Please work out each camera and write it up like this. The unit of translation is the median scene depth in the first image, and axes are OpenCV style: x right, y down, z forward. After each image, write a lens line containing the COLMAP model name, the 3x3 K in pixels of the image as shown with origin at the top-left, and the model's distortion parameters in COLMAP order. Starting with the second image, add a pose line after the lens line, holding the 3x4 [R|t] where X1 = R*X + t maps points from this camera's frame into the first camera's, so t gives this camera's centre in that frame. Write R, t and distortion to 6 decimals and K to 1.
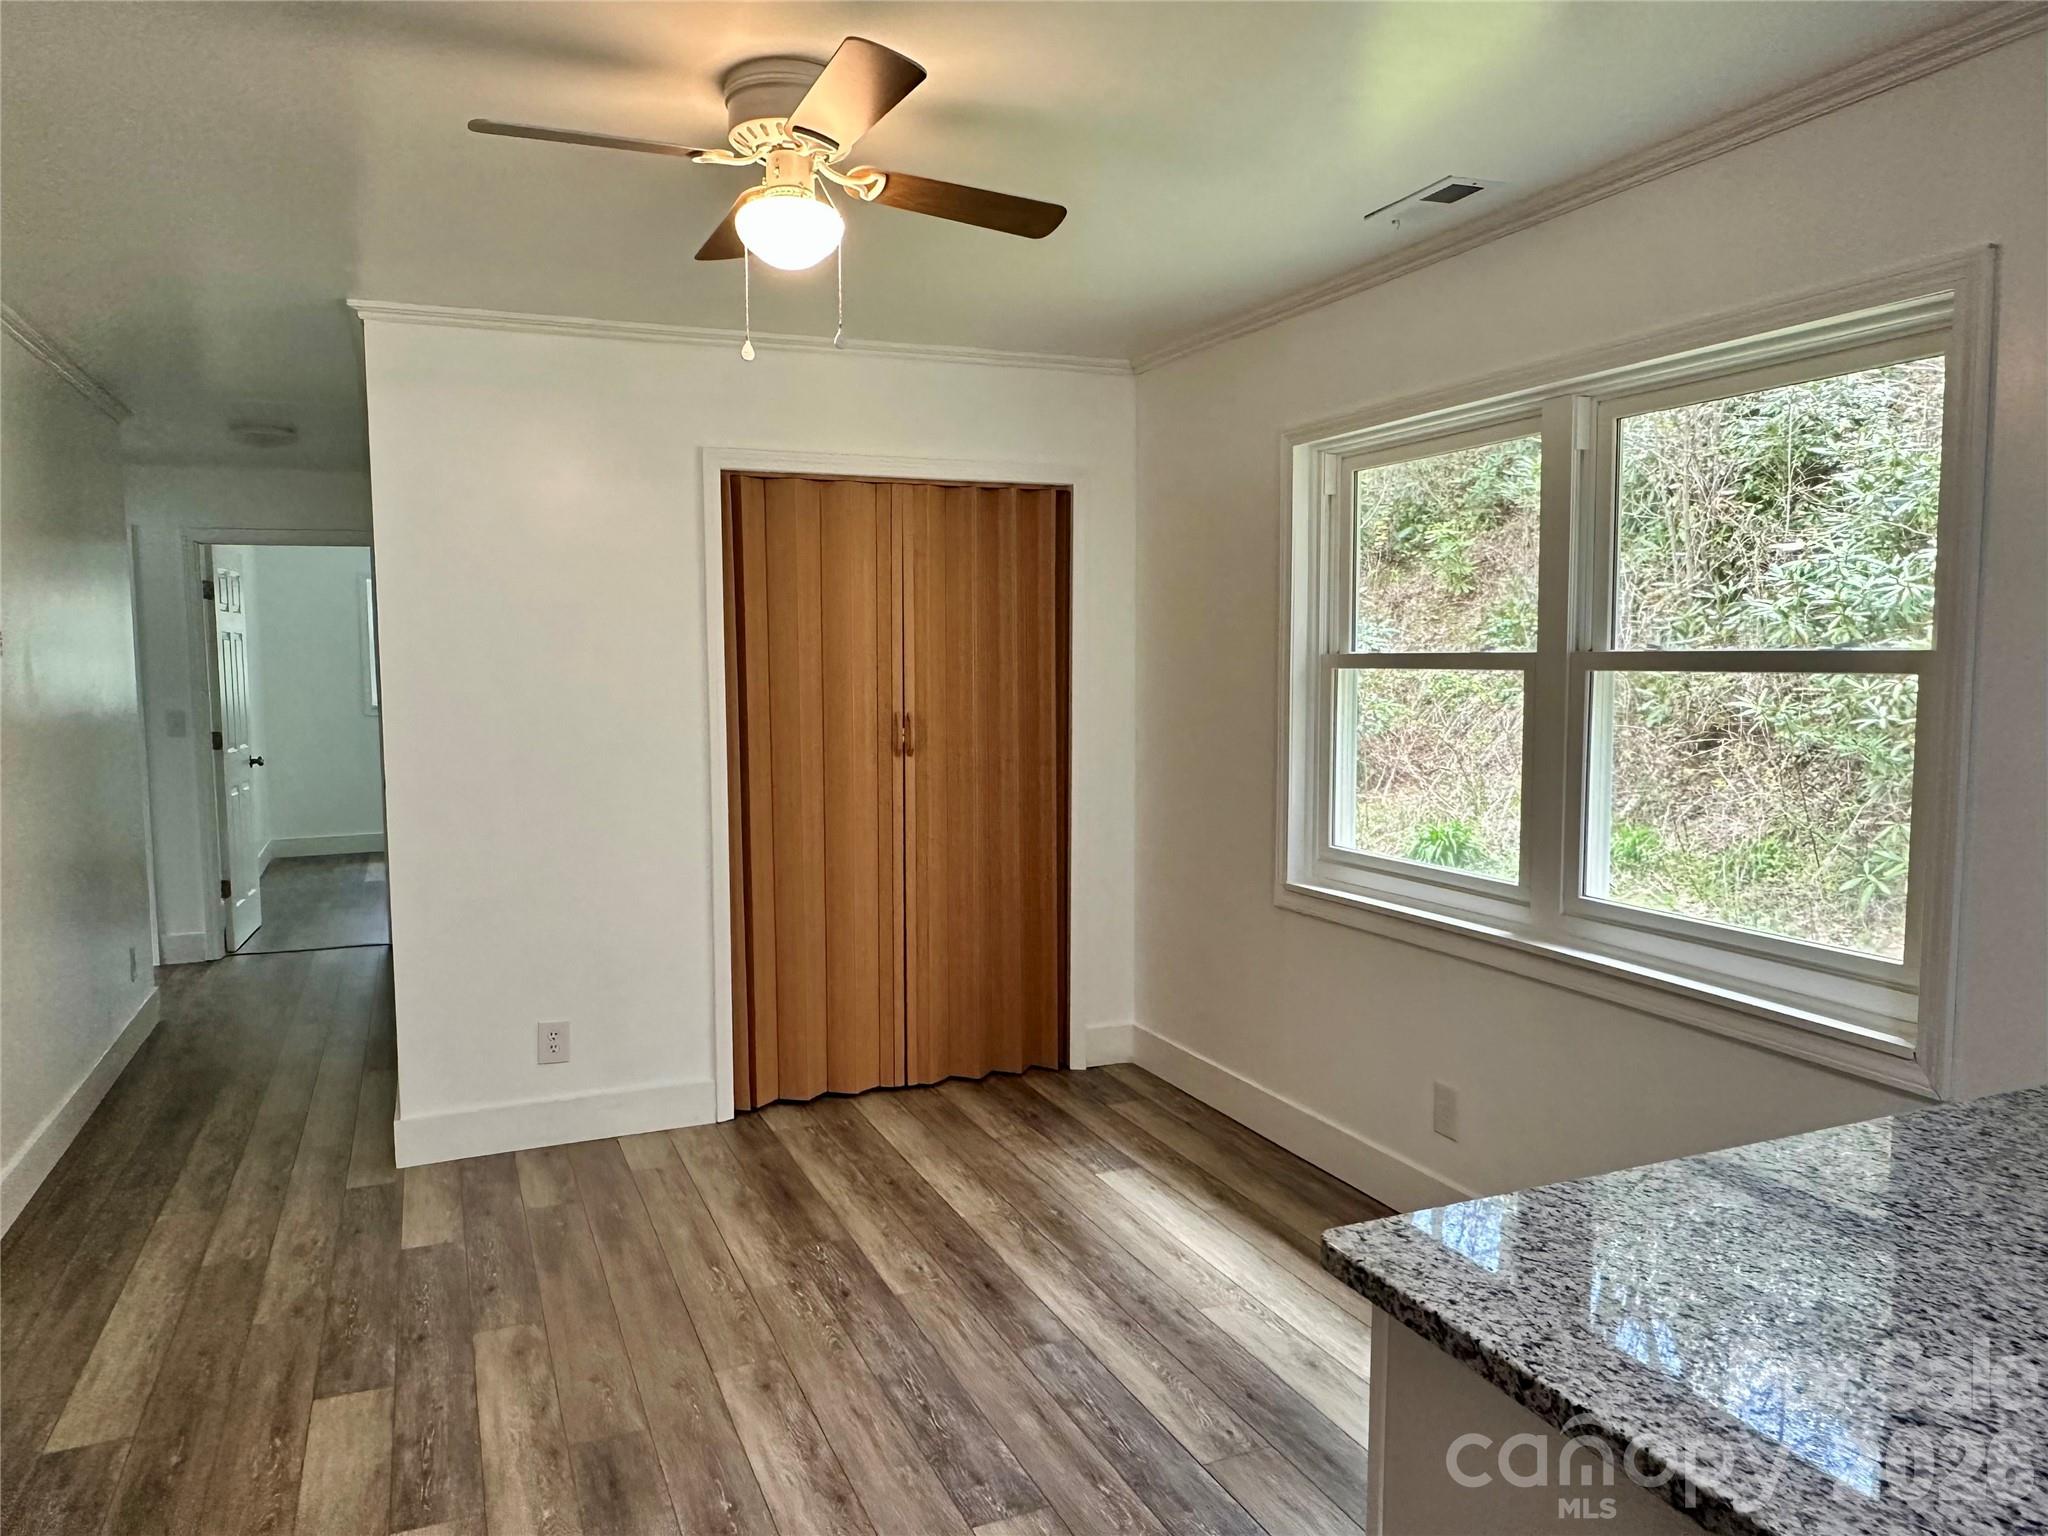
lens RADIAL K [[1394.6, 0, 1012.3], [0, 1394.6, 764.9], [0, 0, 1]] dist [-0.005901, 0.008950]
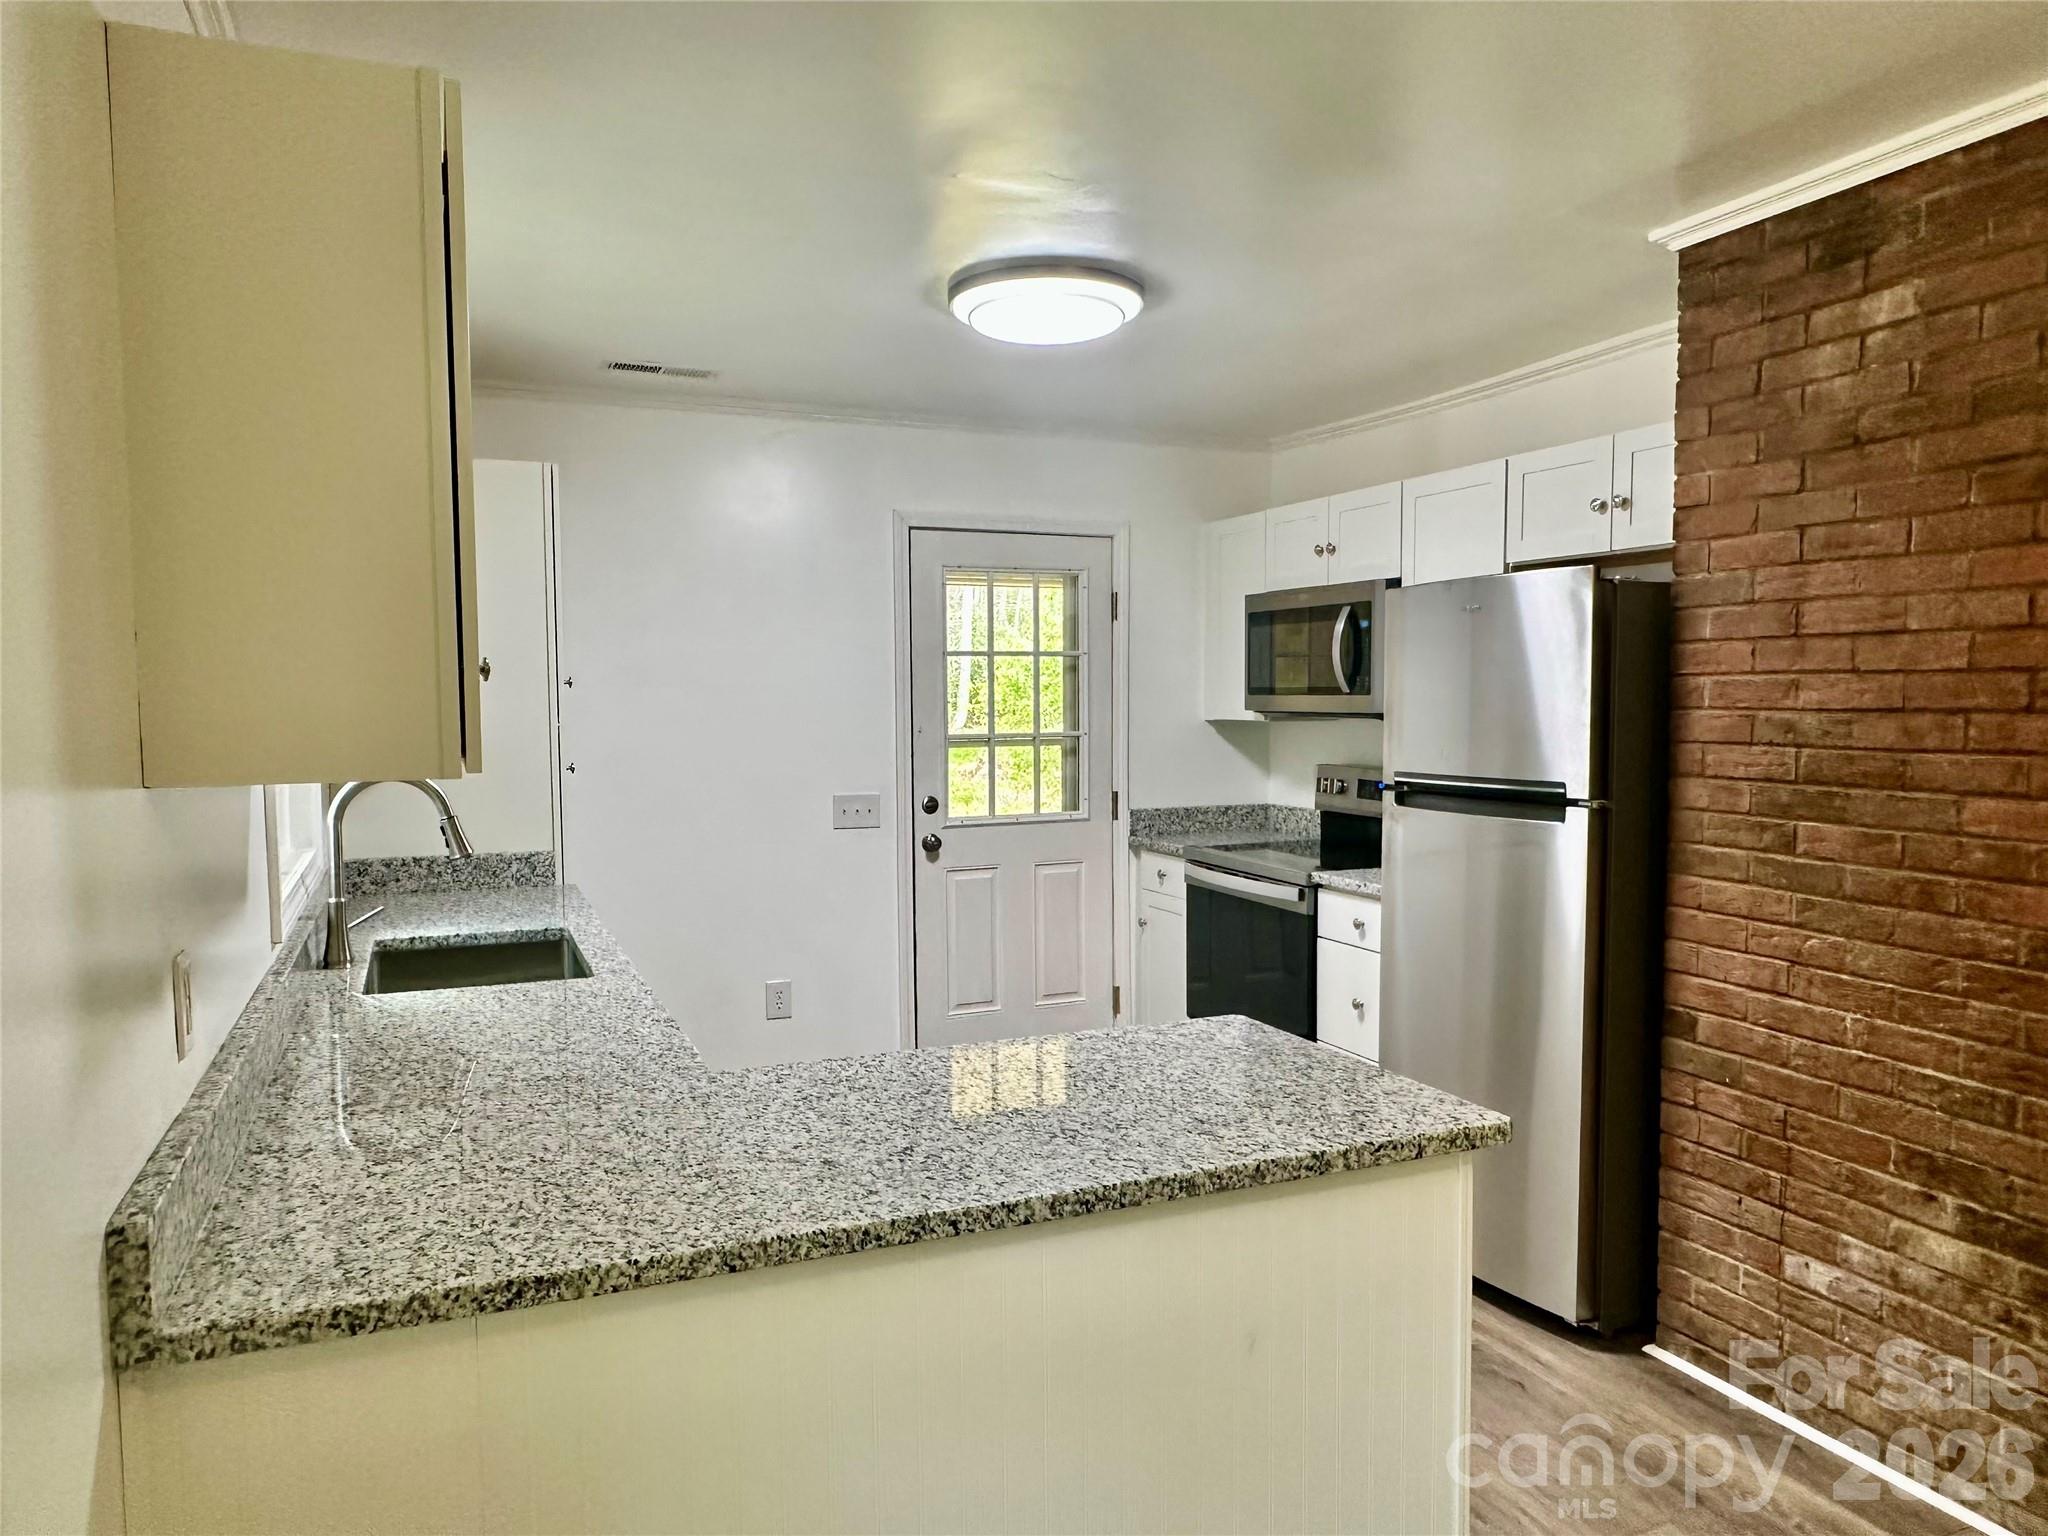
lens RADIAL K [[1394.6, 0, 1018.0], [0, 1394.6, 788.6], [0, 0, 1]] dist [-0.005901, 0.008950]
pose [[-0.999898, 0.014223, 0.001042, 0.312124], [0.014224, 0.989306, 0.145158, -0.085437], [0.001034, 0.145158, -0.989408, 1.025558]]
